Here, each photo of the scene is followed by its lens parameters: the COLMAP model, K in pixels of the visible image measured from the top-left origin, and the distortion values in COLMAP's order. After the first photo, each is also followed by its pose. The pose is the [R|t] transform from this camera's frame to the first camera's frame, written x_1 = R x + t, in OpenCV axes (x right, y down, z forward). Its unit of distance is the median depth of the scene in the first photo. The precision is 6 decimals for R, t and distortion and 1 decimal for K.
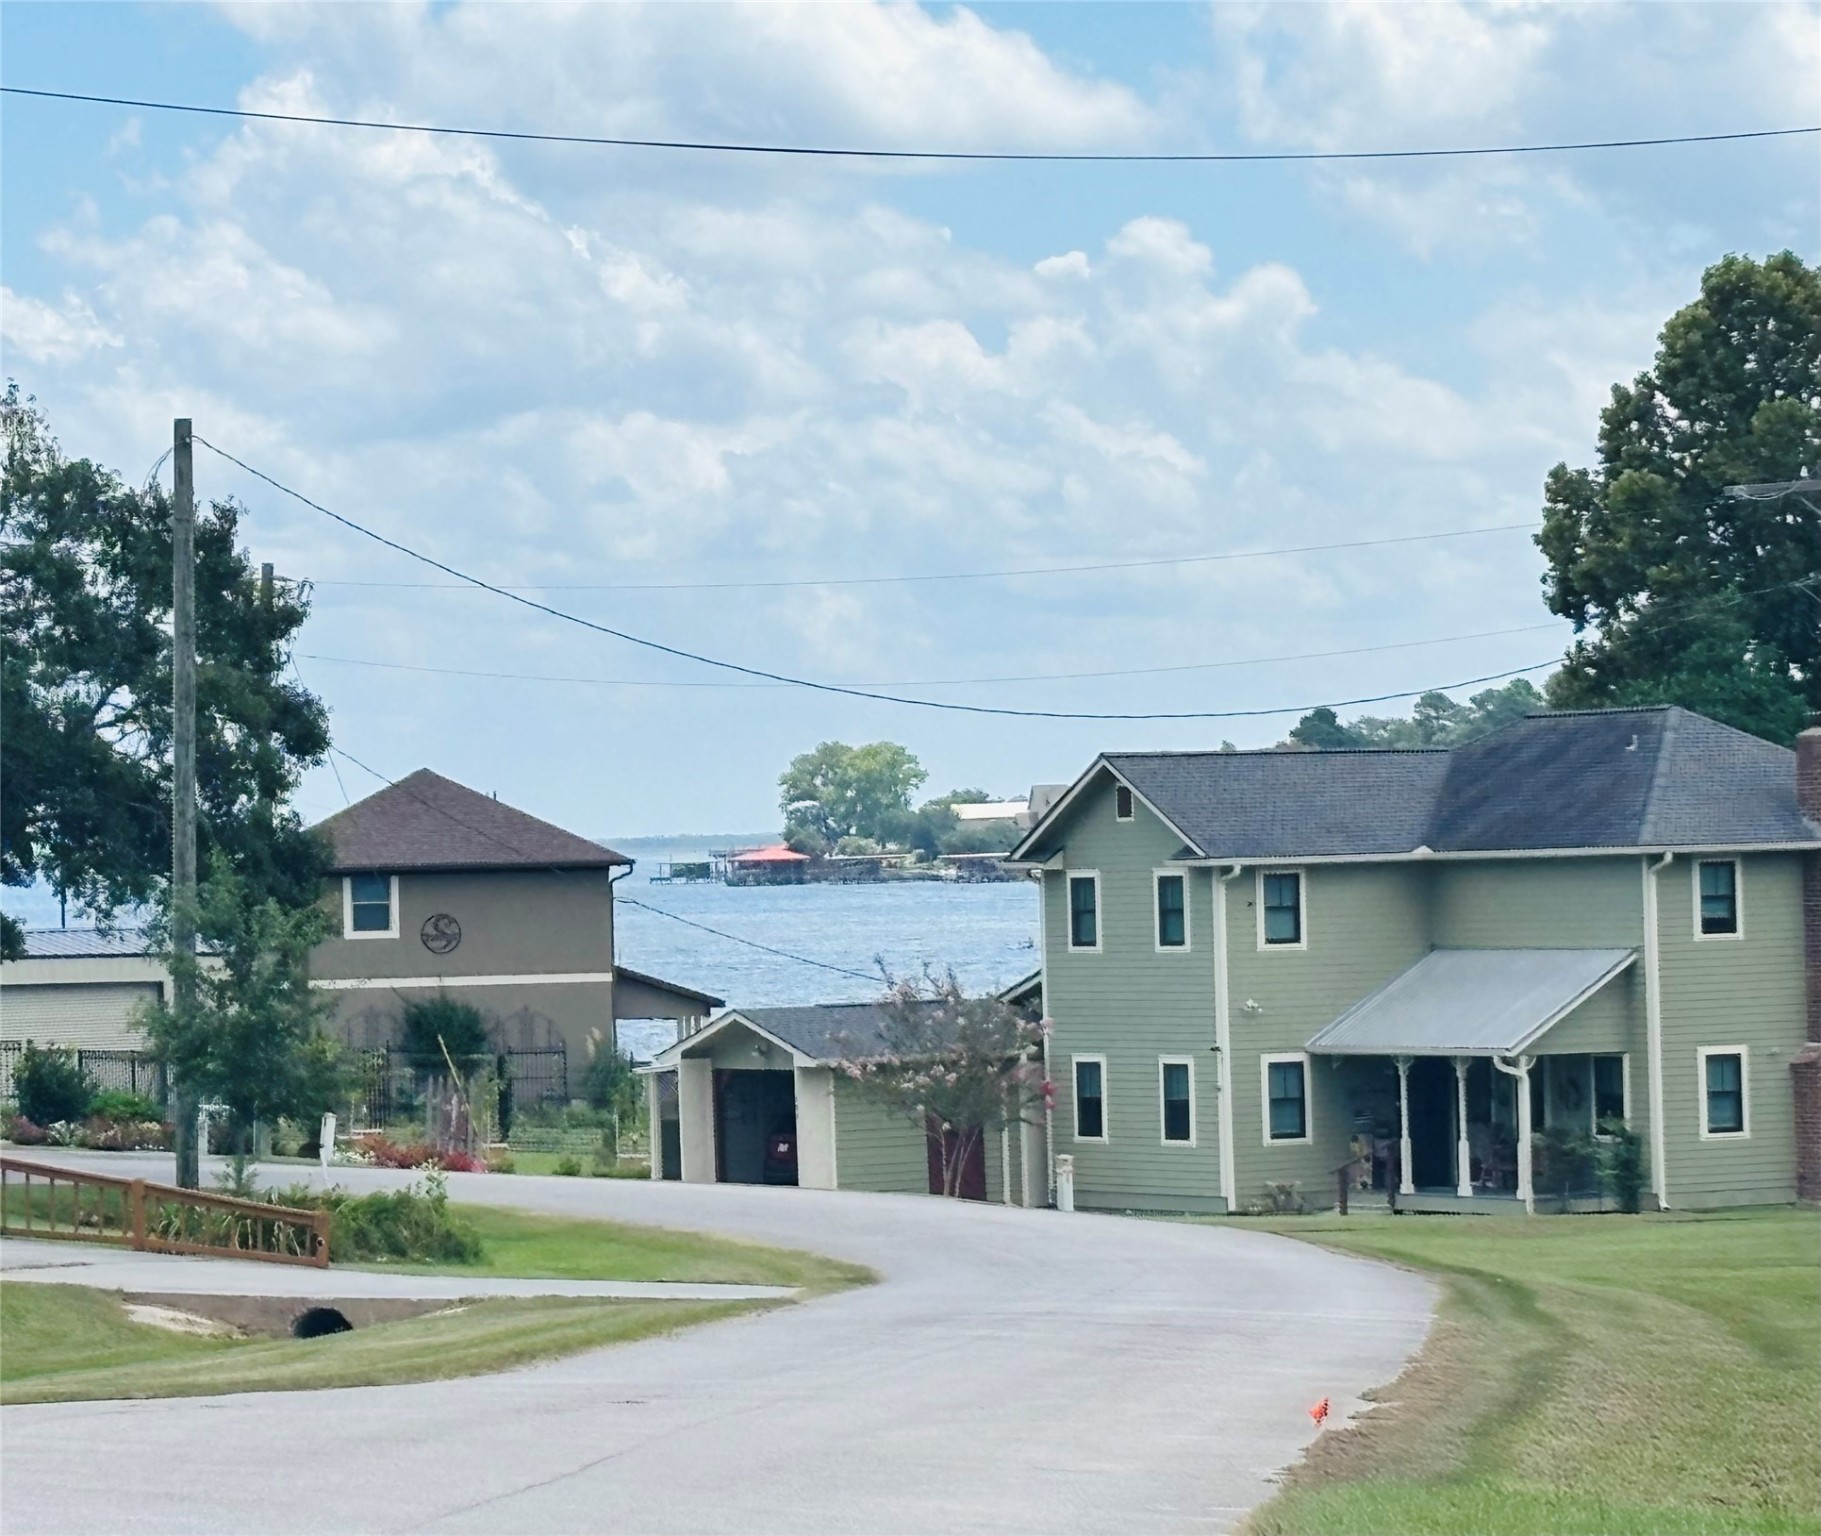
lens RADIAL K [[7712.1, 0, 911.5], [0, 7712.1, 775.8], [0, 0, 1]] dist [0.003445, 0.000000]
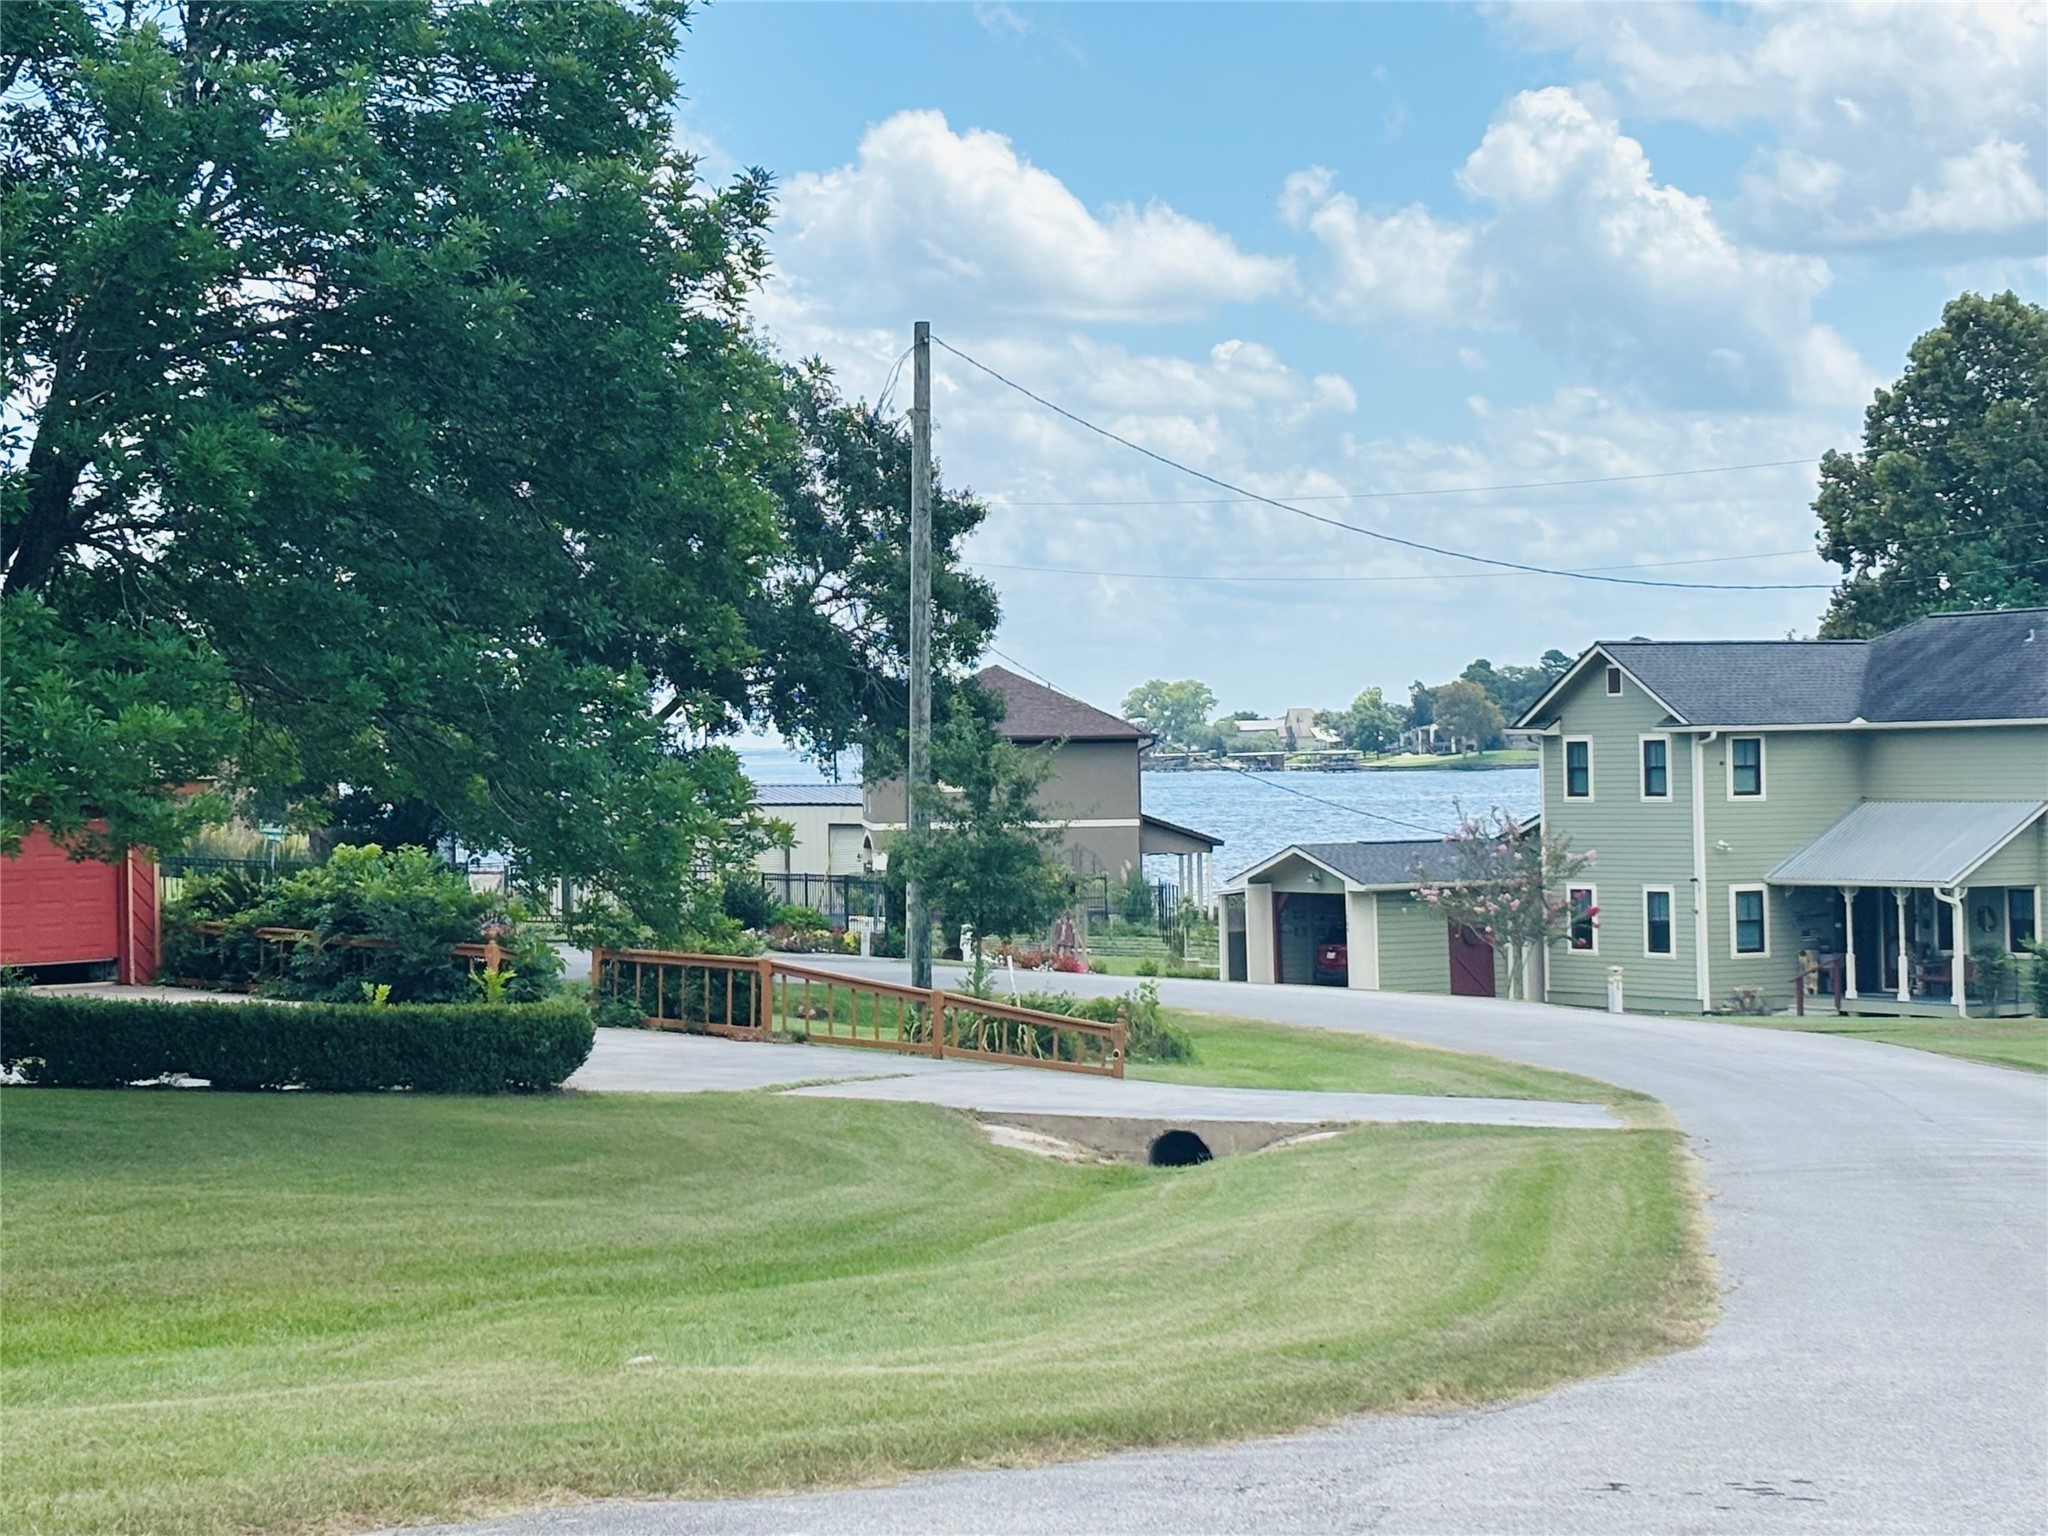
lens RADIAL K [[4722.3, 0, 1022.7], [0, 4722.3, 759.8], [0, 0, 1]] dist [-0.038553, 0.000000]
pose [[0.999640, 0.008883, -0.025308, -0.049008], [-0.008636, 0.999914, 0.009853, 0.009528], [0.025393, -0.009631, 0.999631, 0.238076]]
